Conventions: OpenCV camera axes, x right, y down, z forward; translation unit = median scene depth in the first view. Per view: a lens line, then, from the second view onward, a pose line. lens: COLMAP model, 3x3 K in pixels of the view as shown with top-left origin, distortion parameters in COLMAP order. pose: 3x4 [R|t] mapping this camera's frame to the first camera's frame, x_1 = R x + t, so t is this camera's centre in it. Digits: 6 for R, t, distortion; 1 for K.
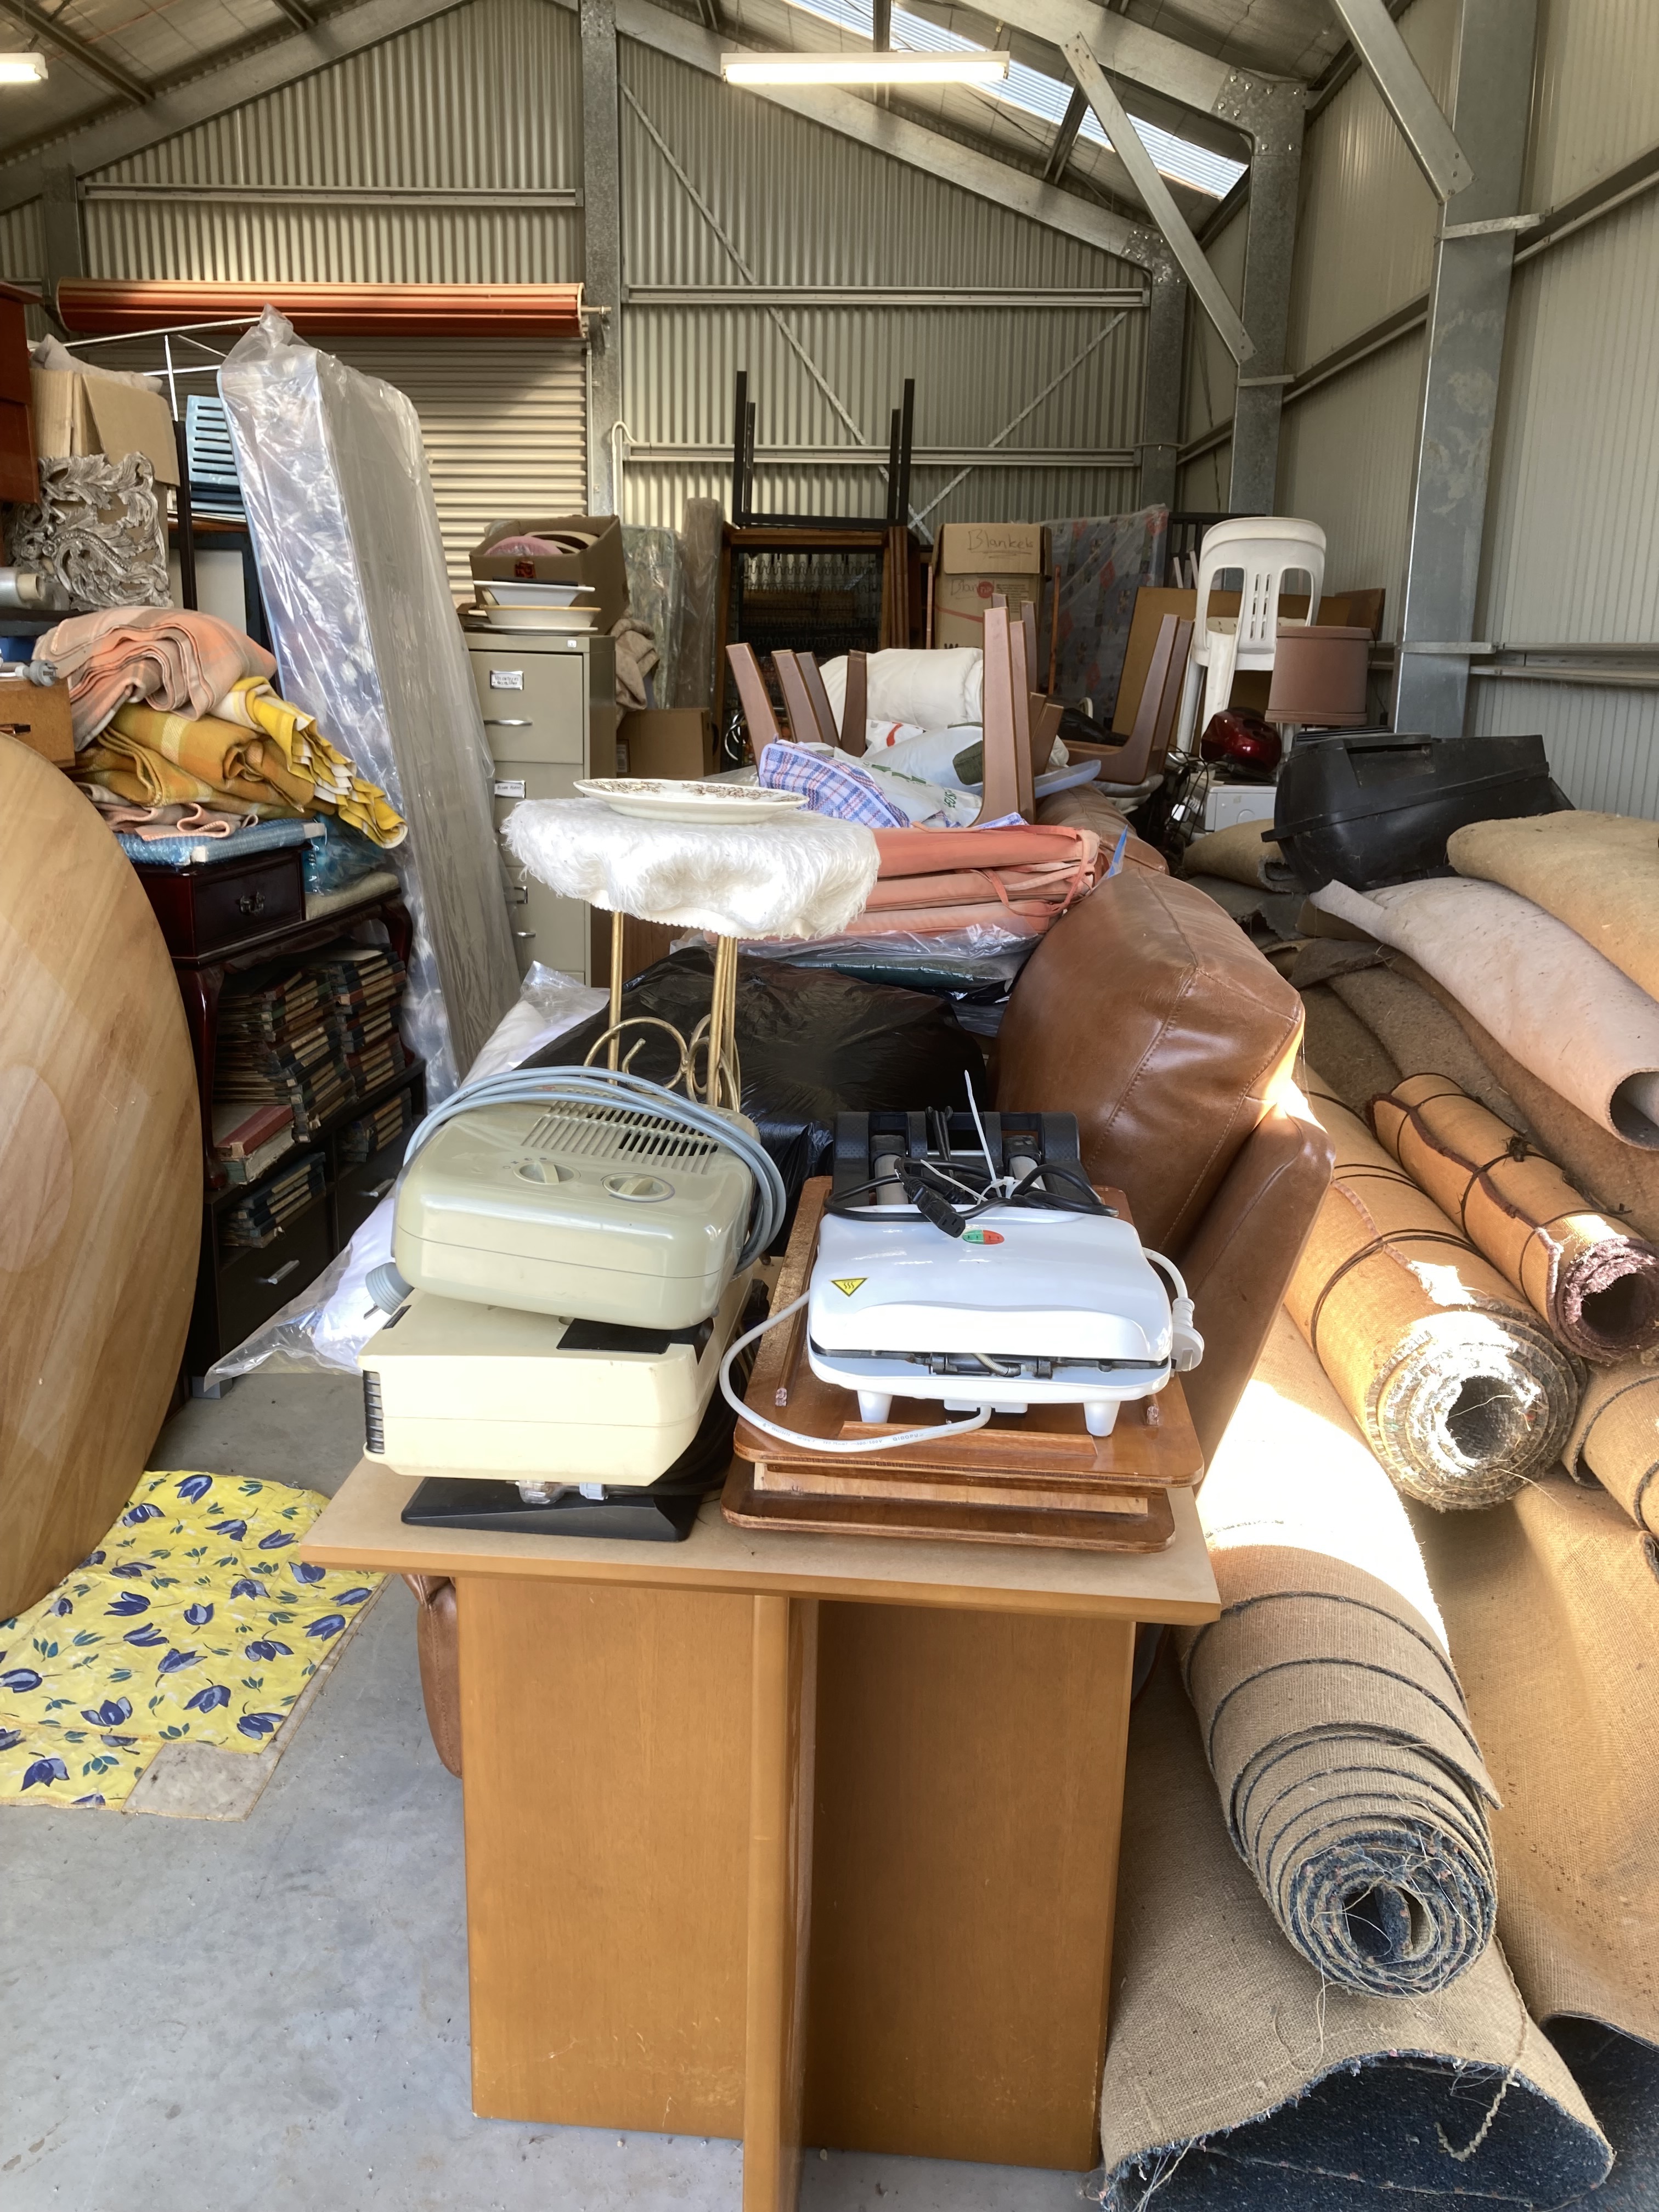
lens RADIAL K [[1891.5, 0, 828.2], [0, 1891.5, 1076.1], [0, 0, 1]] dist [0.050445, -0.024716]
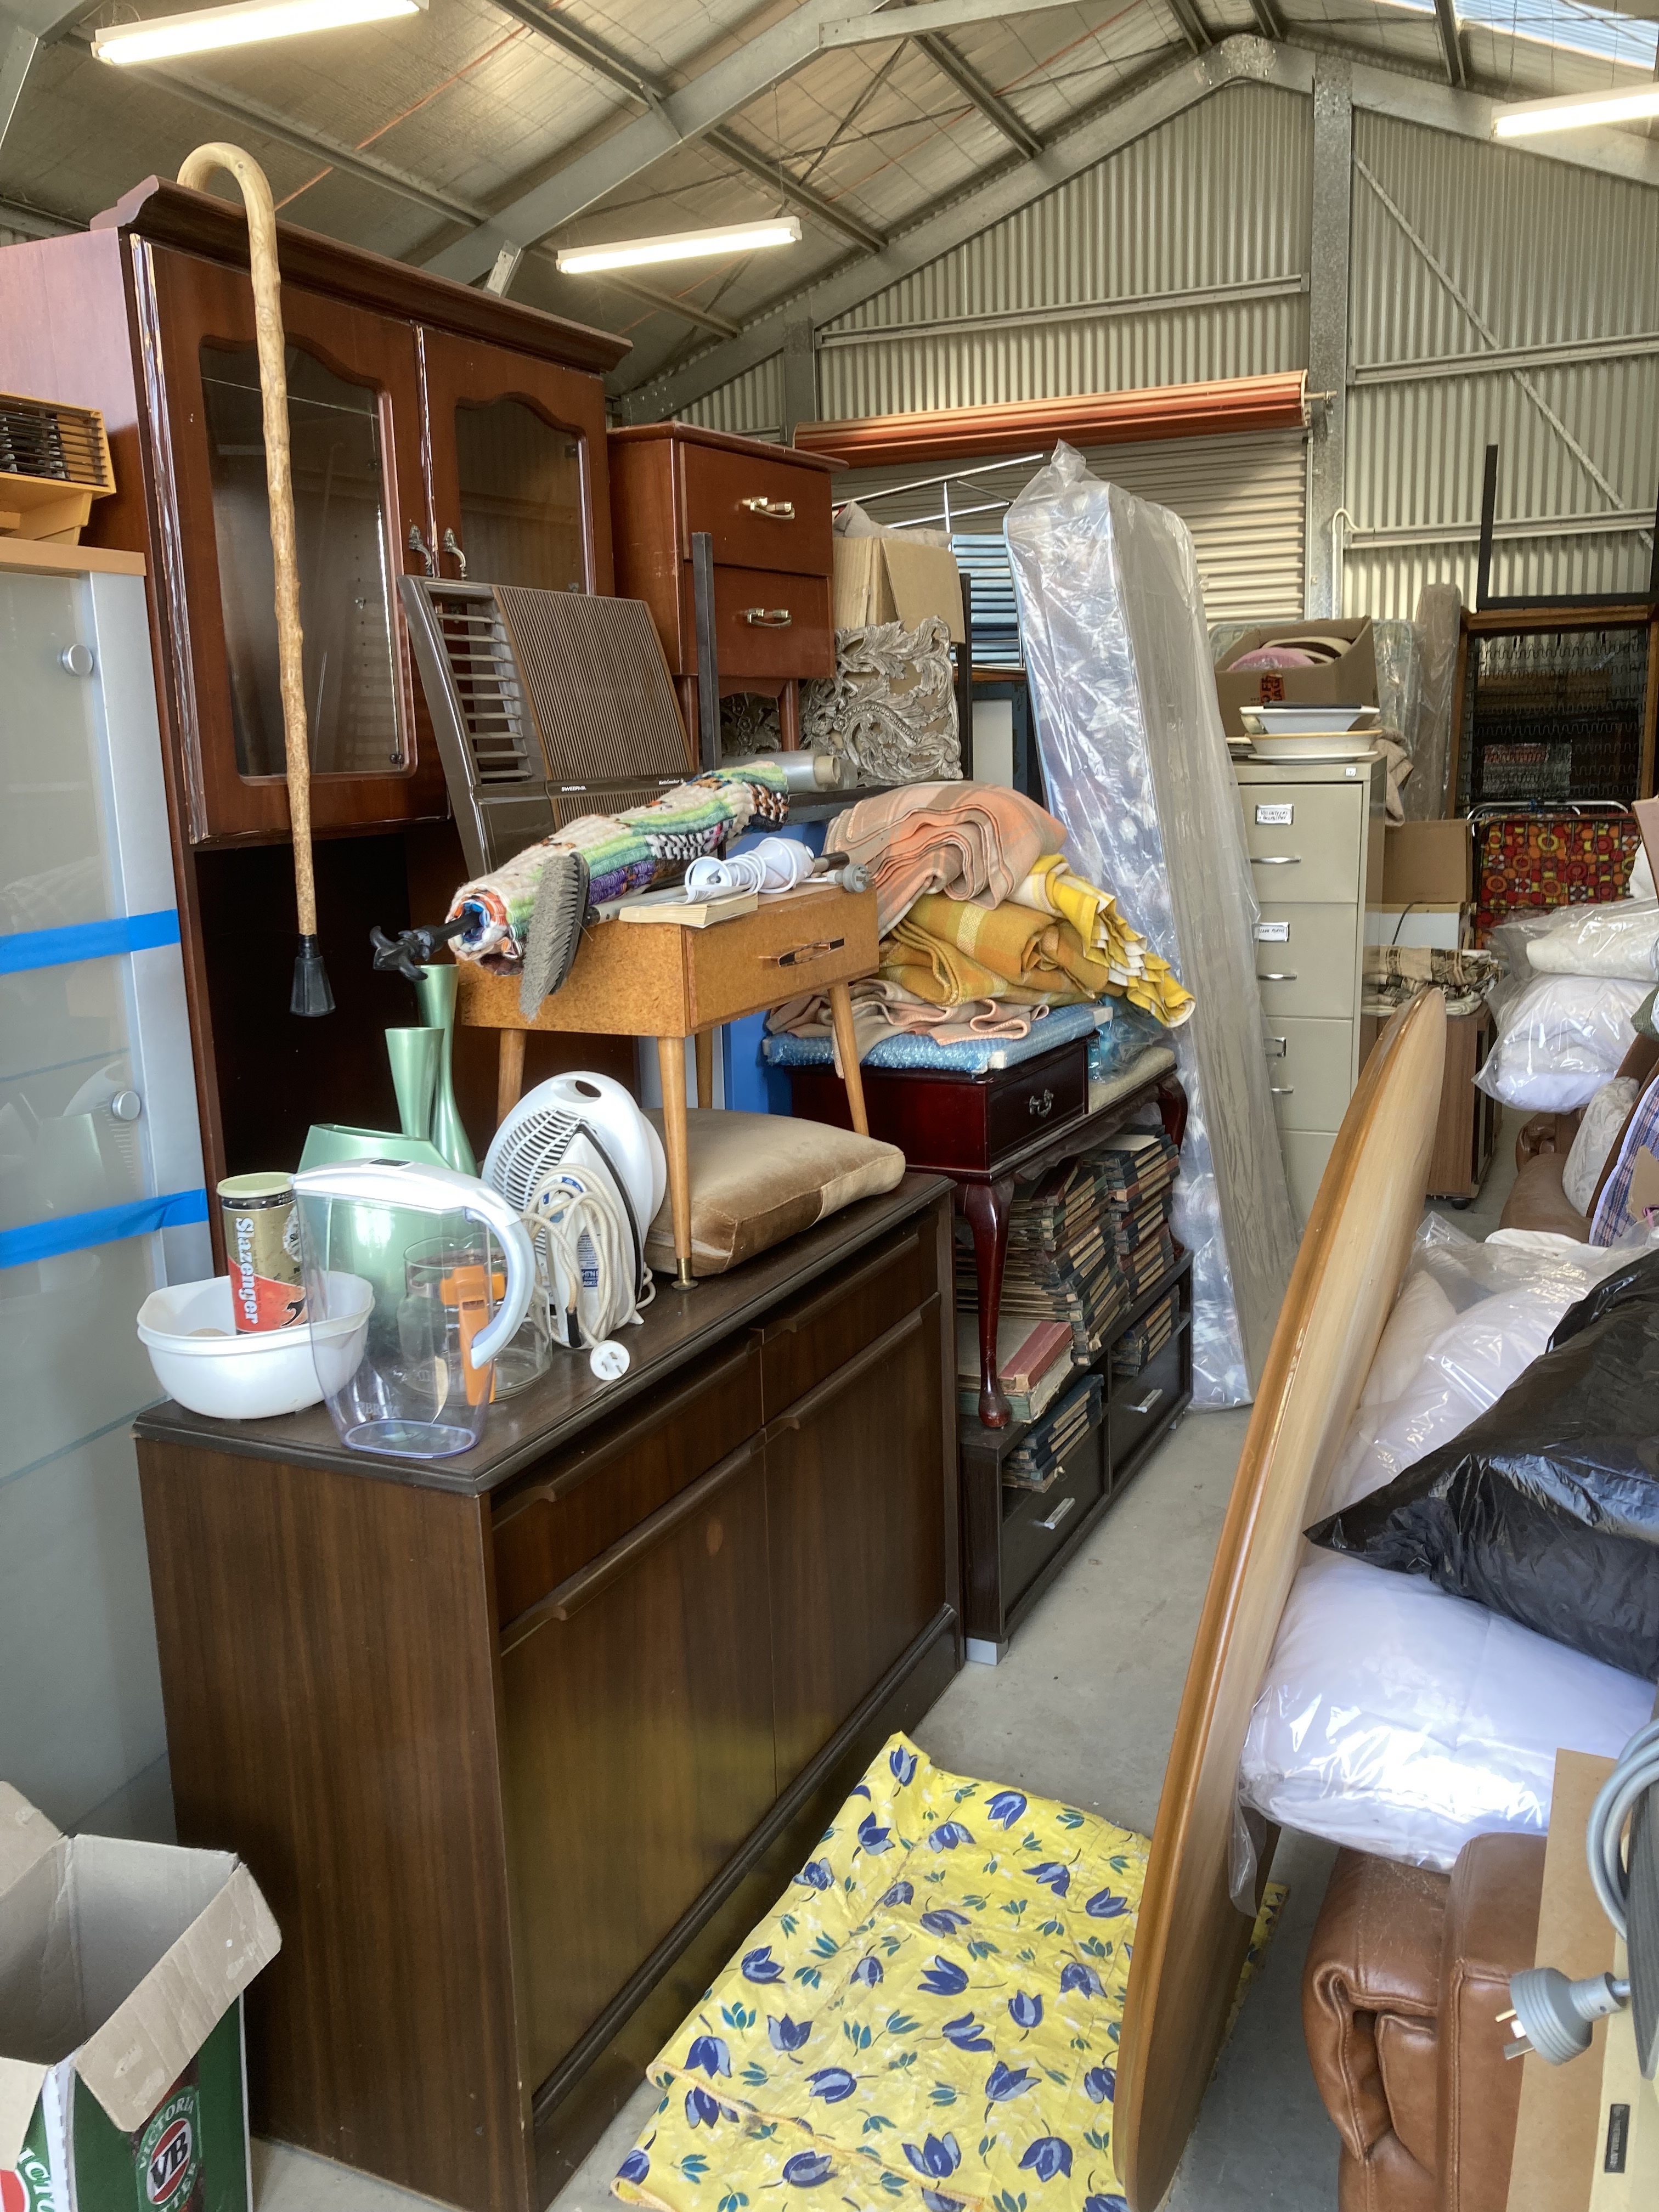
lens RADIAL K [[1874.5, 0, 829.5], [0, 1874.5, 1106.0], [0, 0, 1]] dist [0.026296, -0.016051]
pose [[0.942342, 0.019742, -0.334070, -0.085314], [-0.027790, 0.999427, -0.019328, -0.059246], [0.333496, 0.027497, 0.942350, 0.110314]]
